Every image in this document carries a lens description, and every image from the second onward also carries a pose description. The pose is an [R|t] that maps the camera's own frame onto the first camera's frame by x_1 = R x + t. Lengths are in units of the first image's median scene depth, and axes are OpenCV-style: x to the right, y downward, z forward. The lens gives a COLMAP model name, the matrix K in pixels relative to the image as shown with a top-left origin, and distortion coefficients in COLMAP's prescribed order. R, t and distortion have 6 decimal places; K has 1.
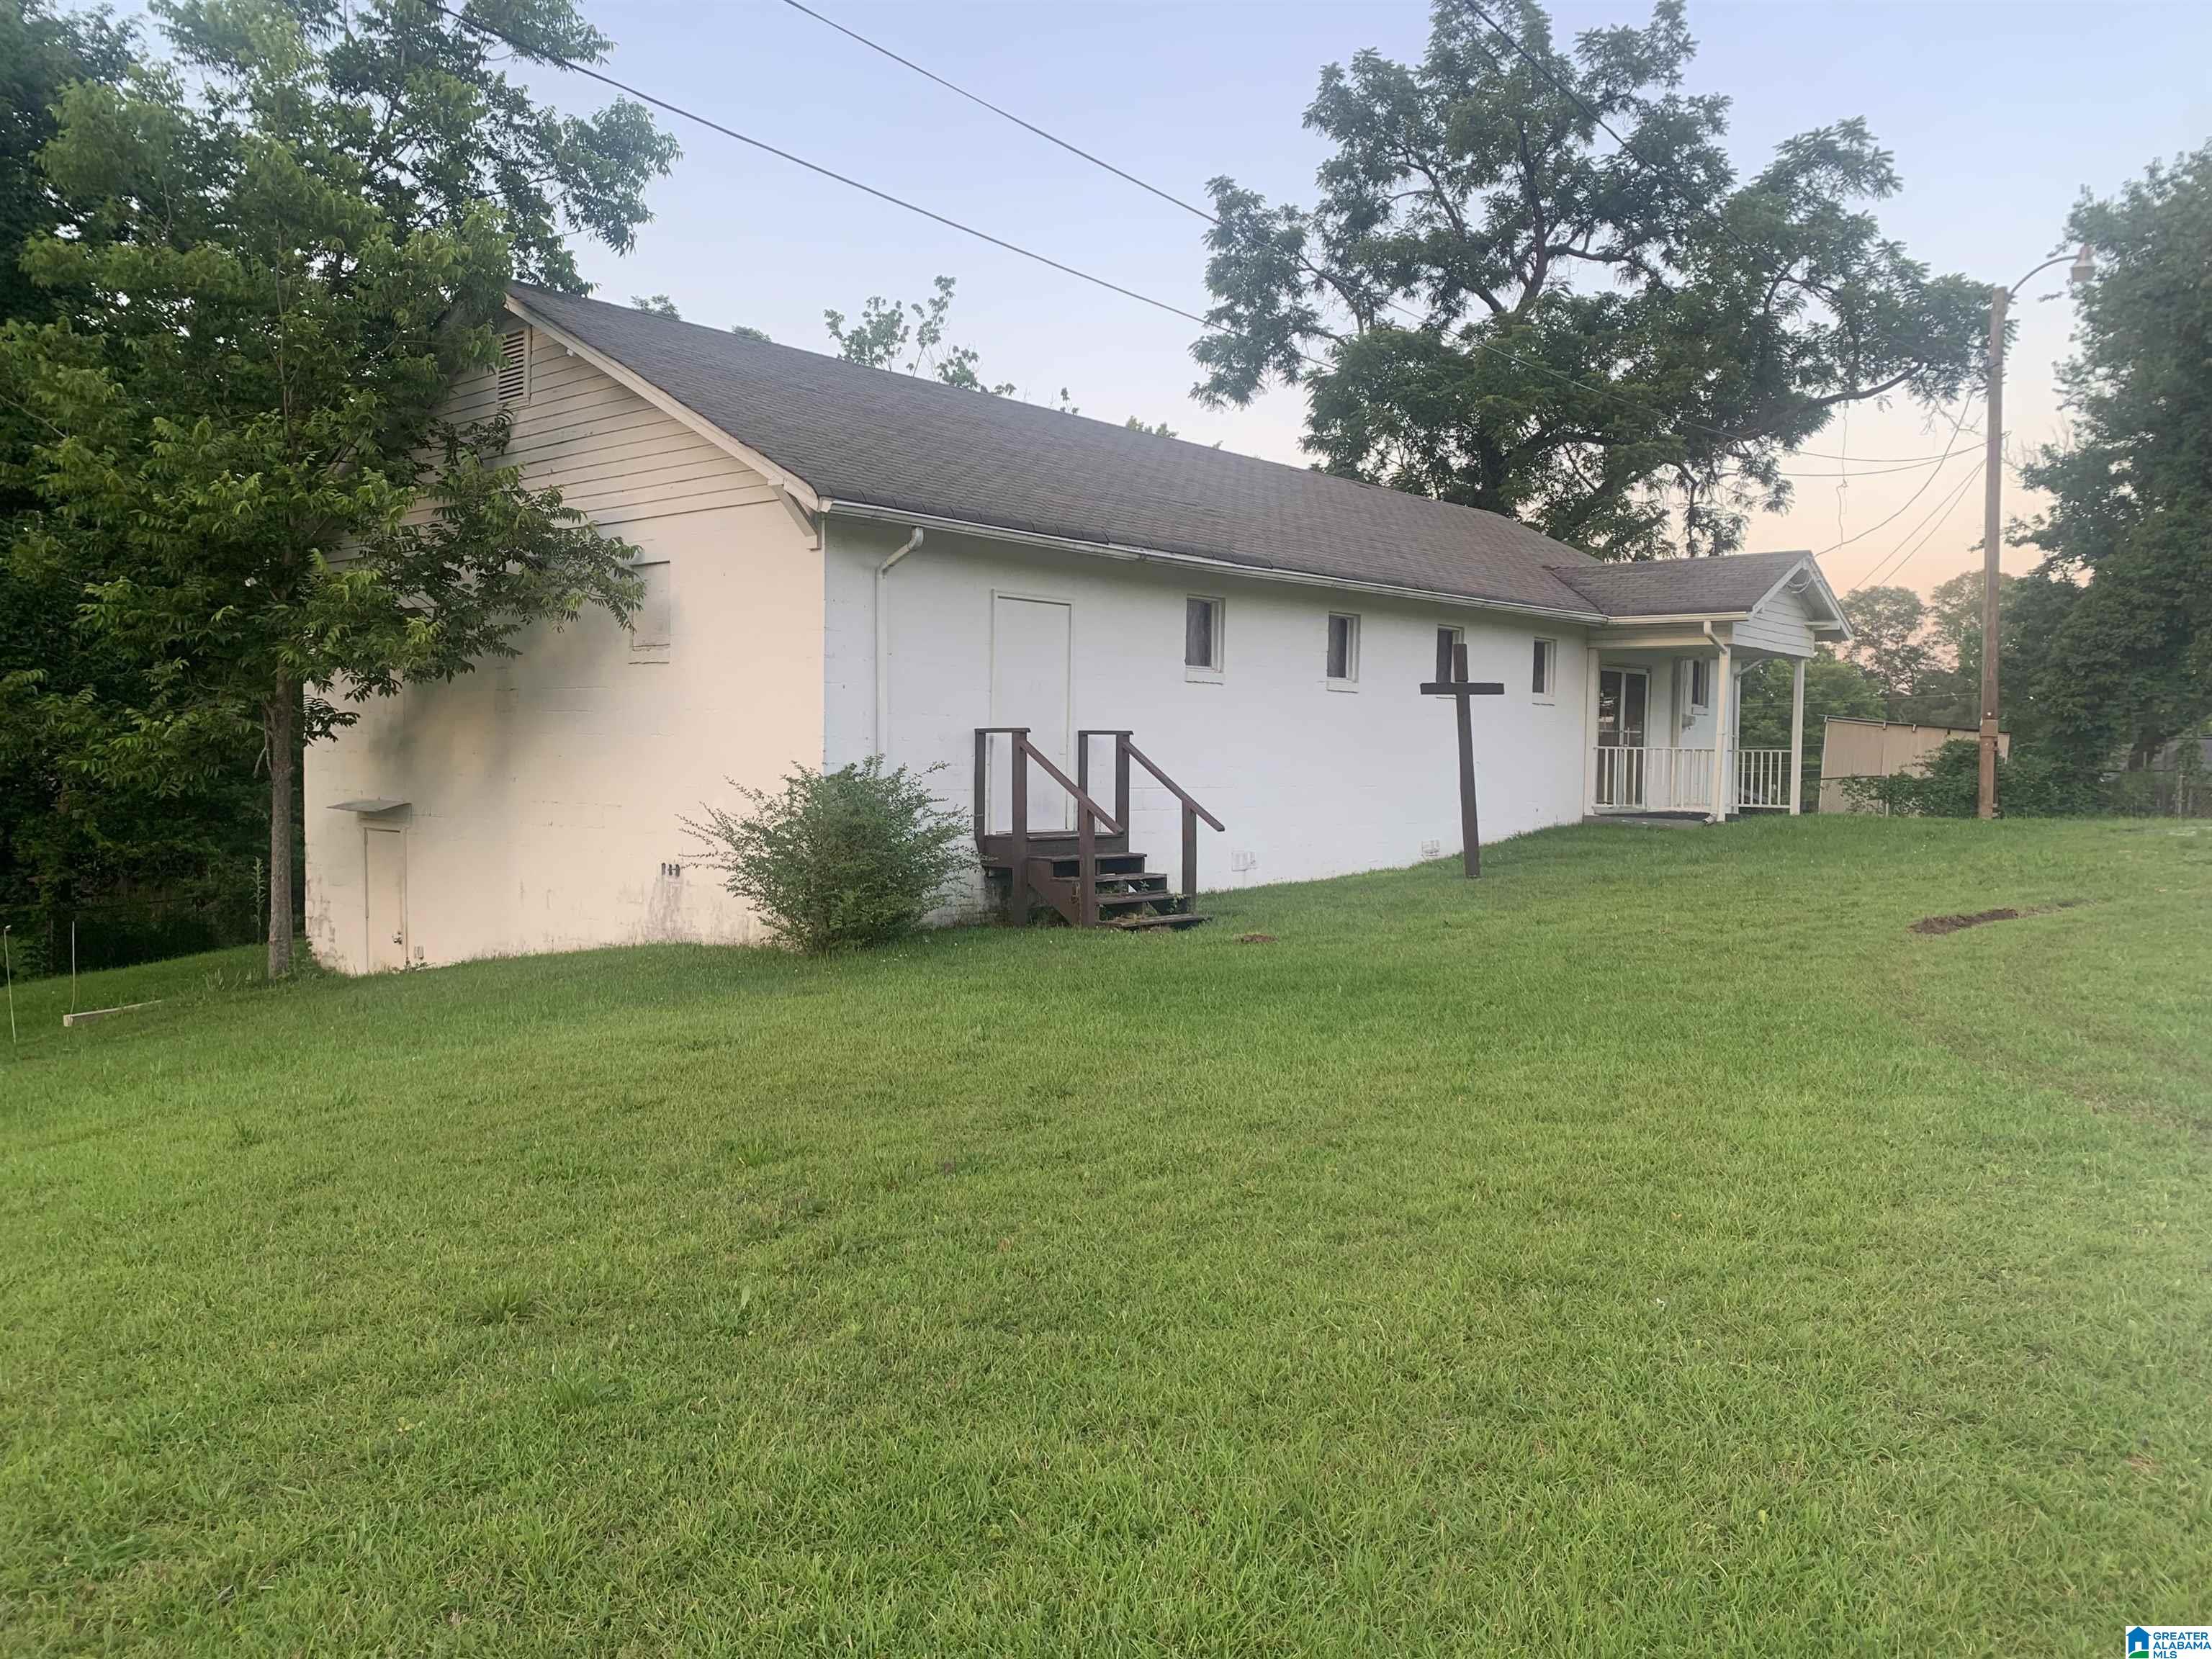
lens RADIAL K [[1713.5, 0, 1106.0], [0, 1713.5, 829.5], [0, 0, 1]] dist [0.047049, -0.009759]
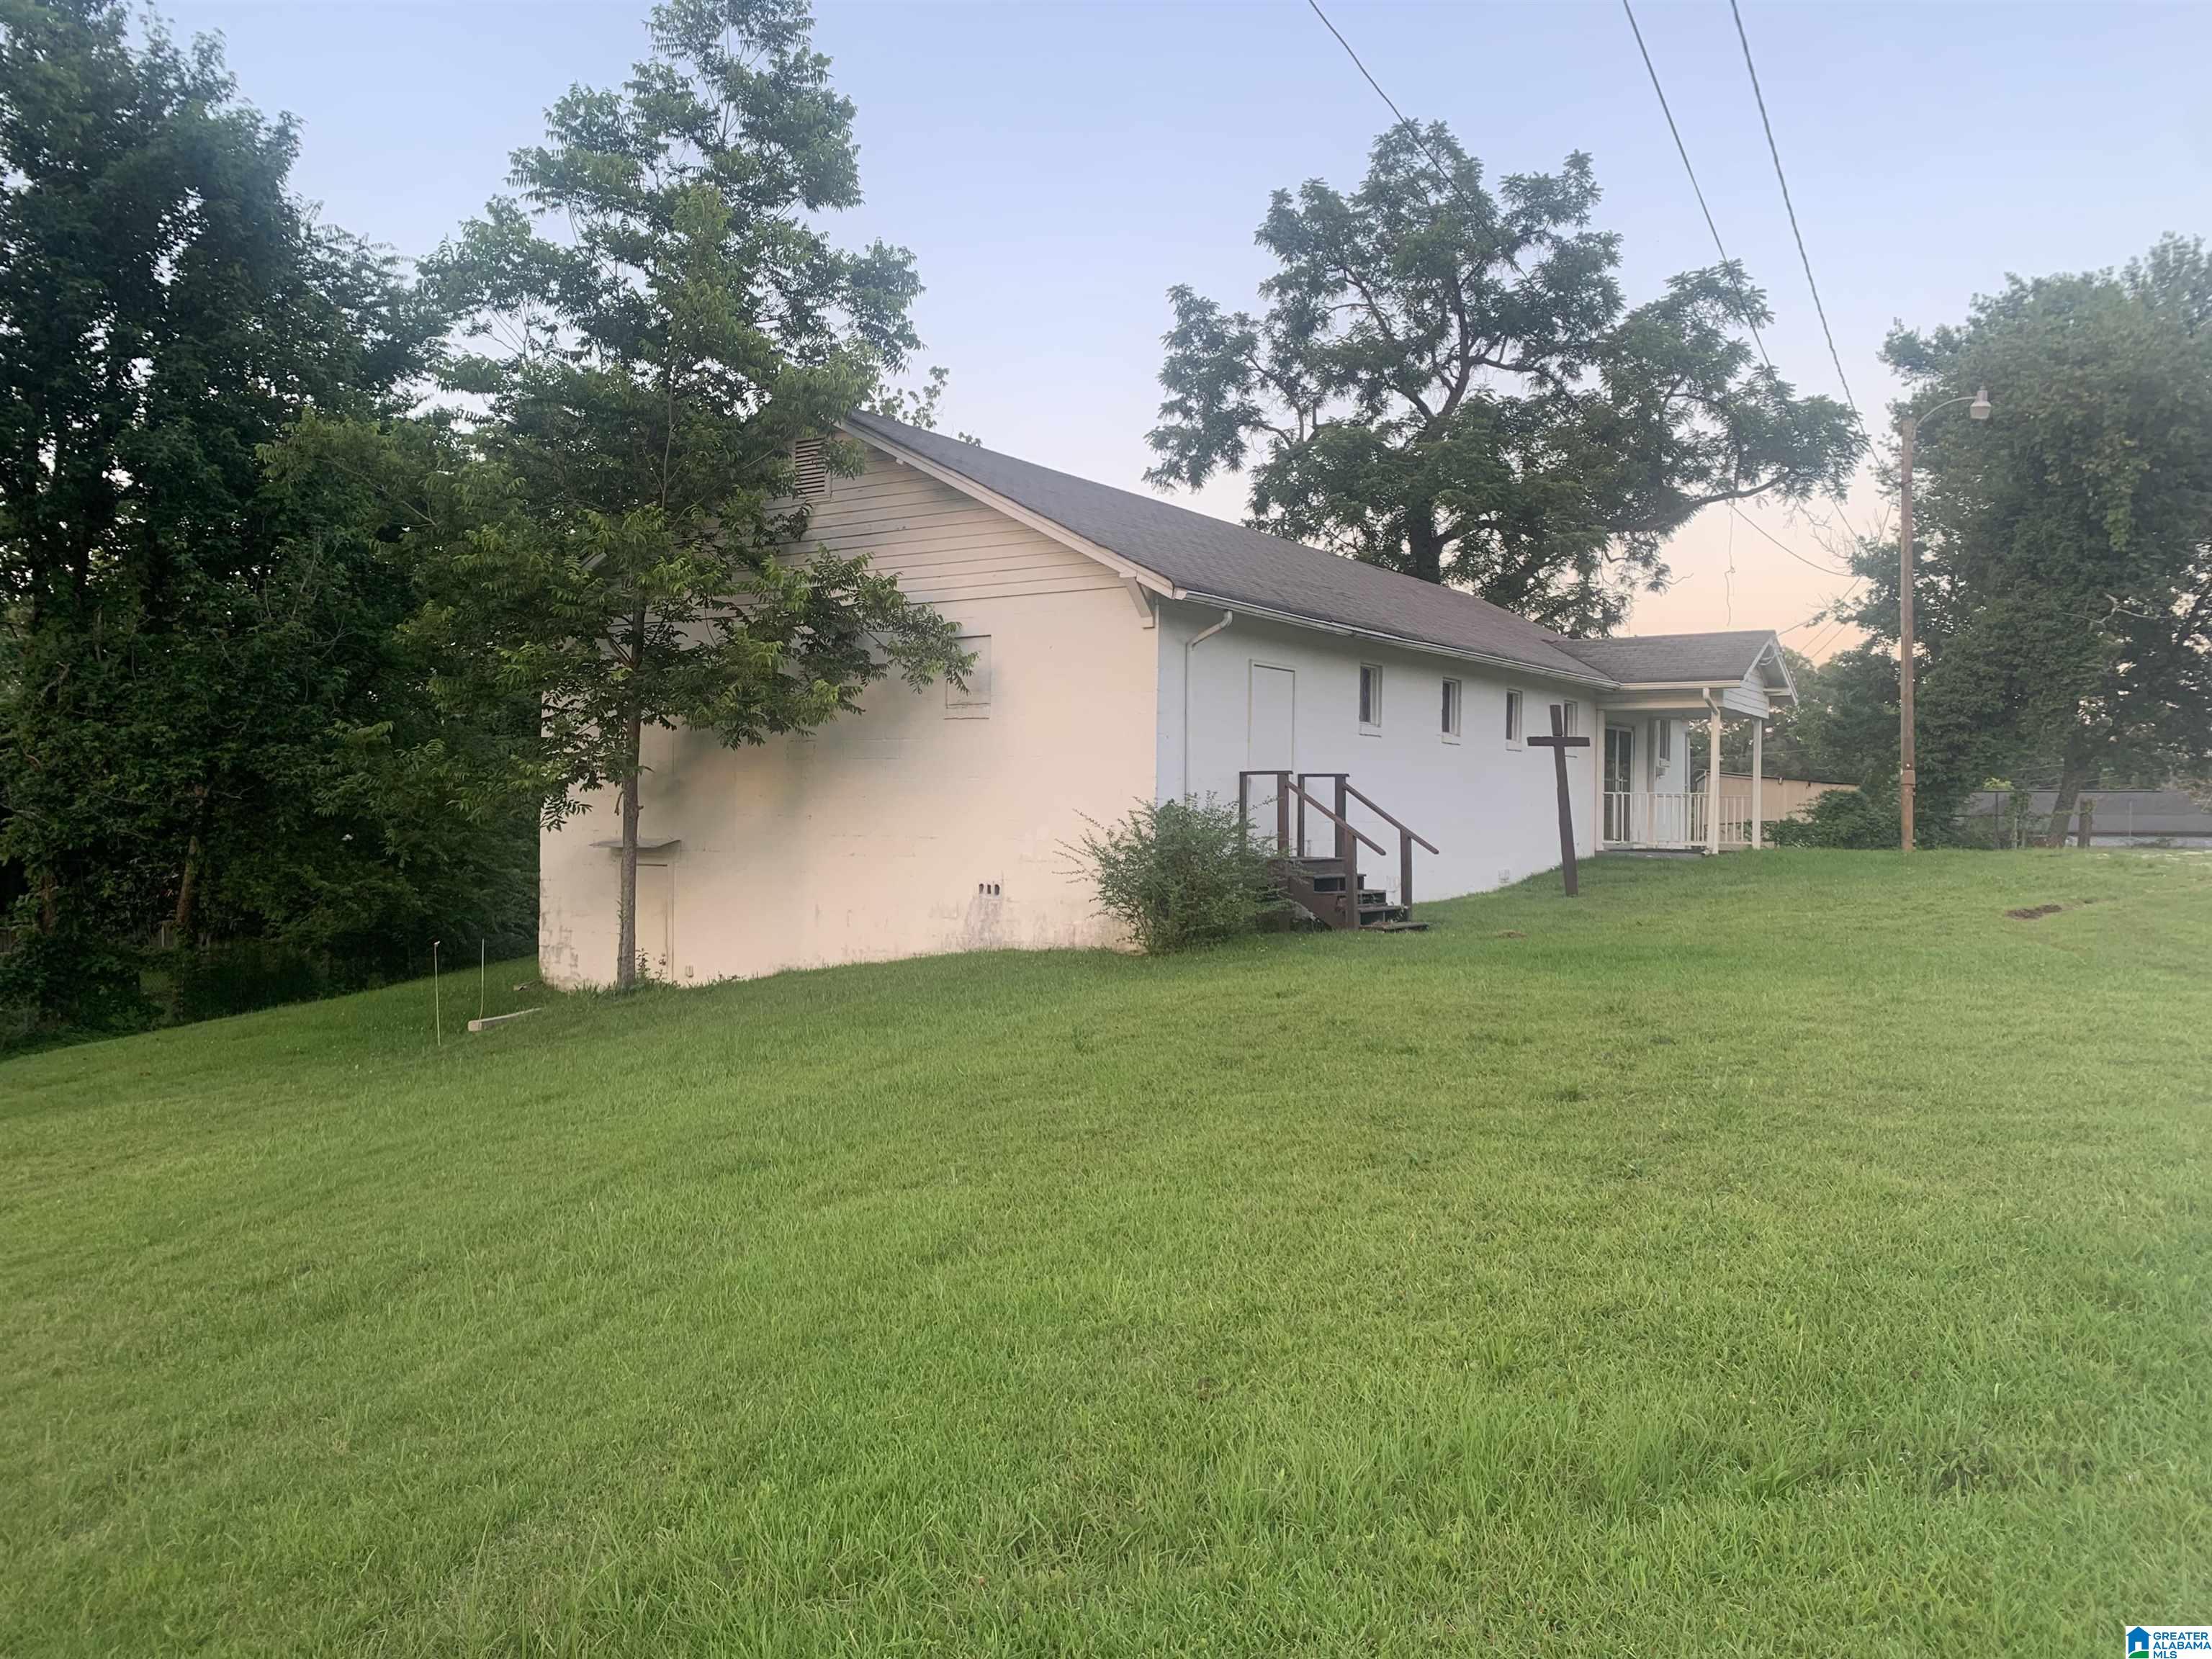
lens RADIAL K [[1731.7, 0, 1106.0], [0, 1731.7, 829.5], [0, 0, 1]] dist [0.057512, -0.005009]
pose [[0.990717, -0.005394, 0.135832, -0.144422], [0.010312, 0.999316, -0.035526, 0.010980], [-0.135547, 0.036597, 0.990095, -0.093242]]
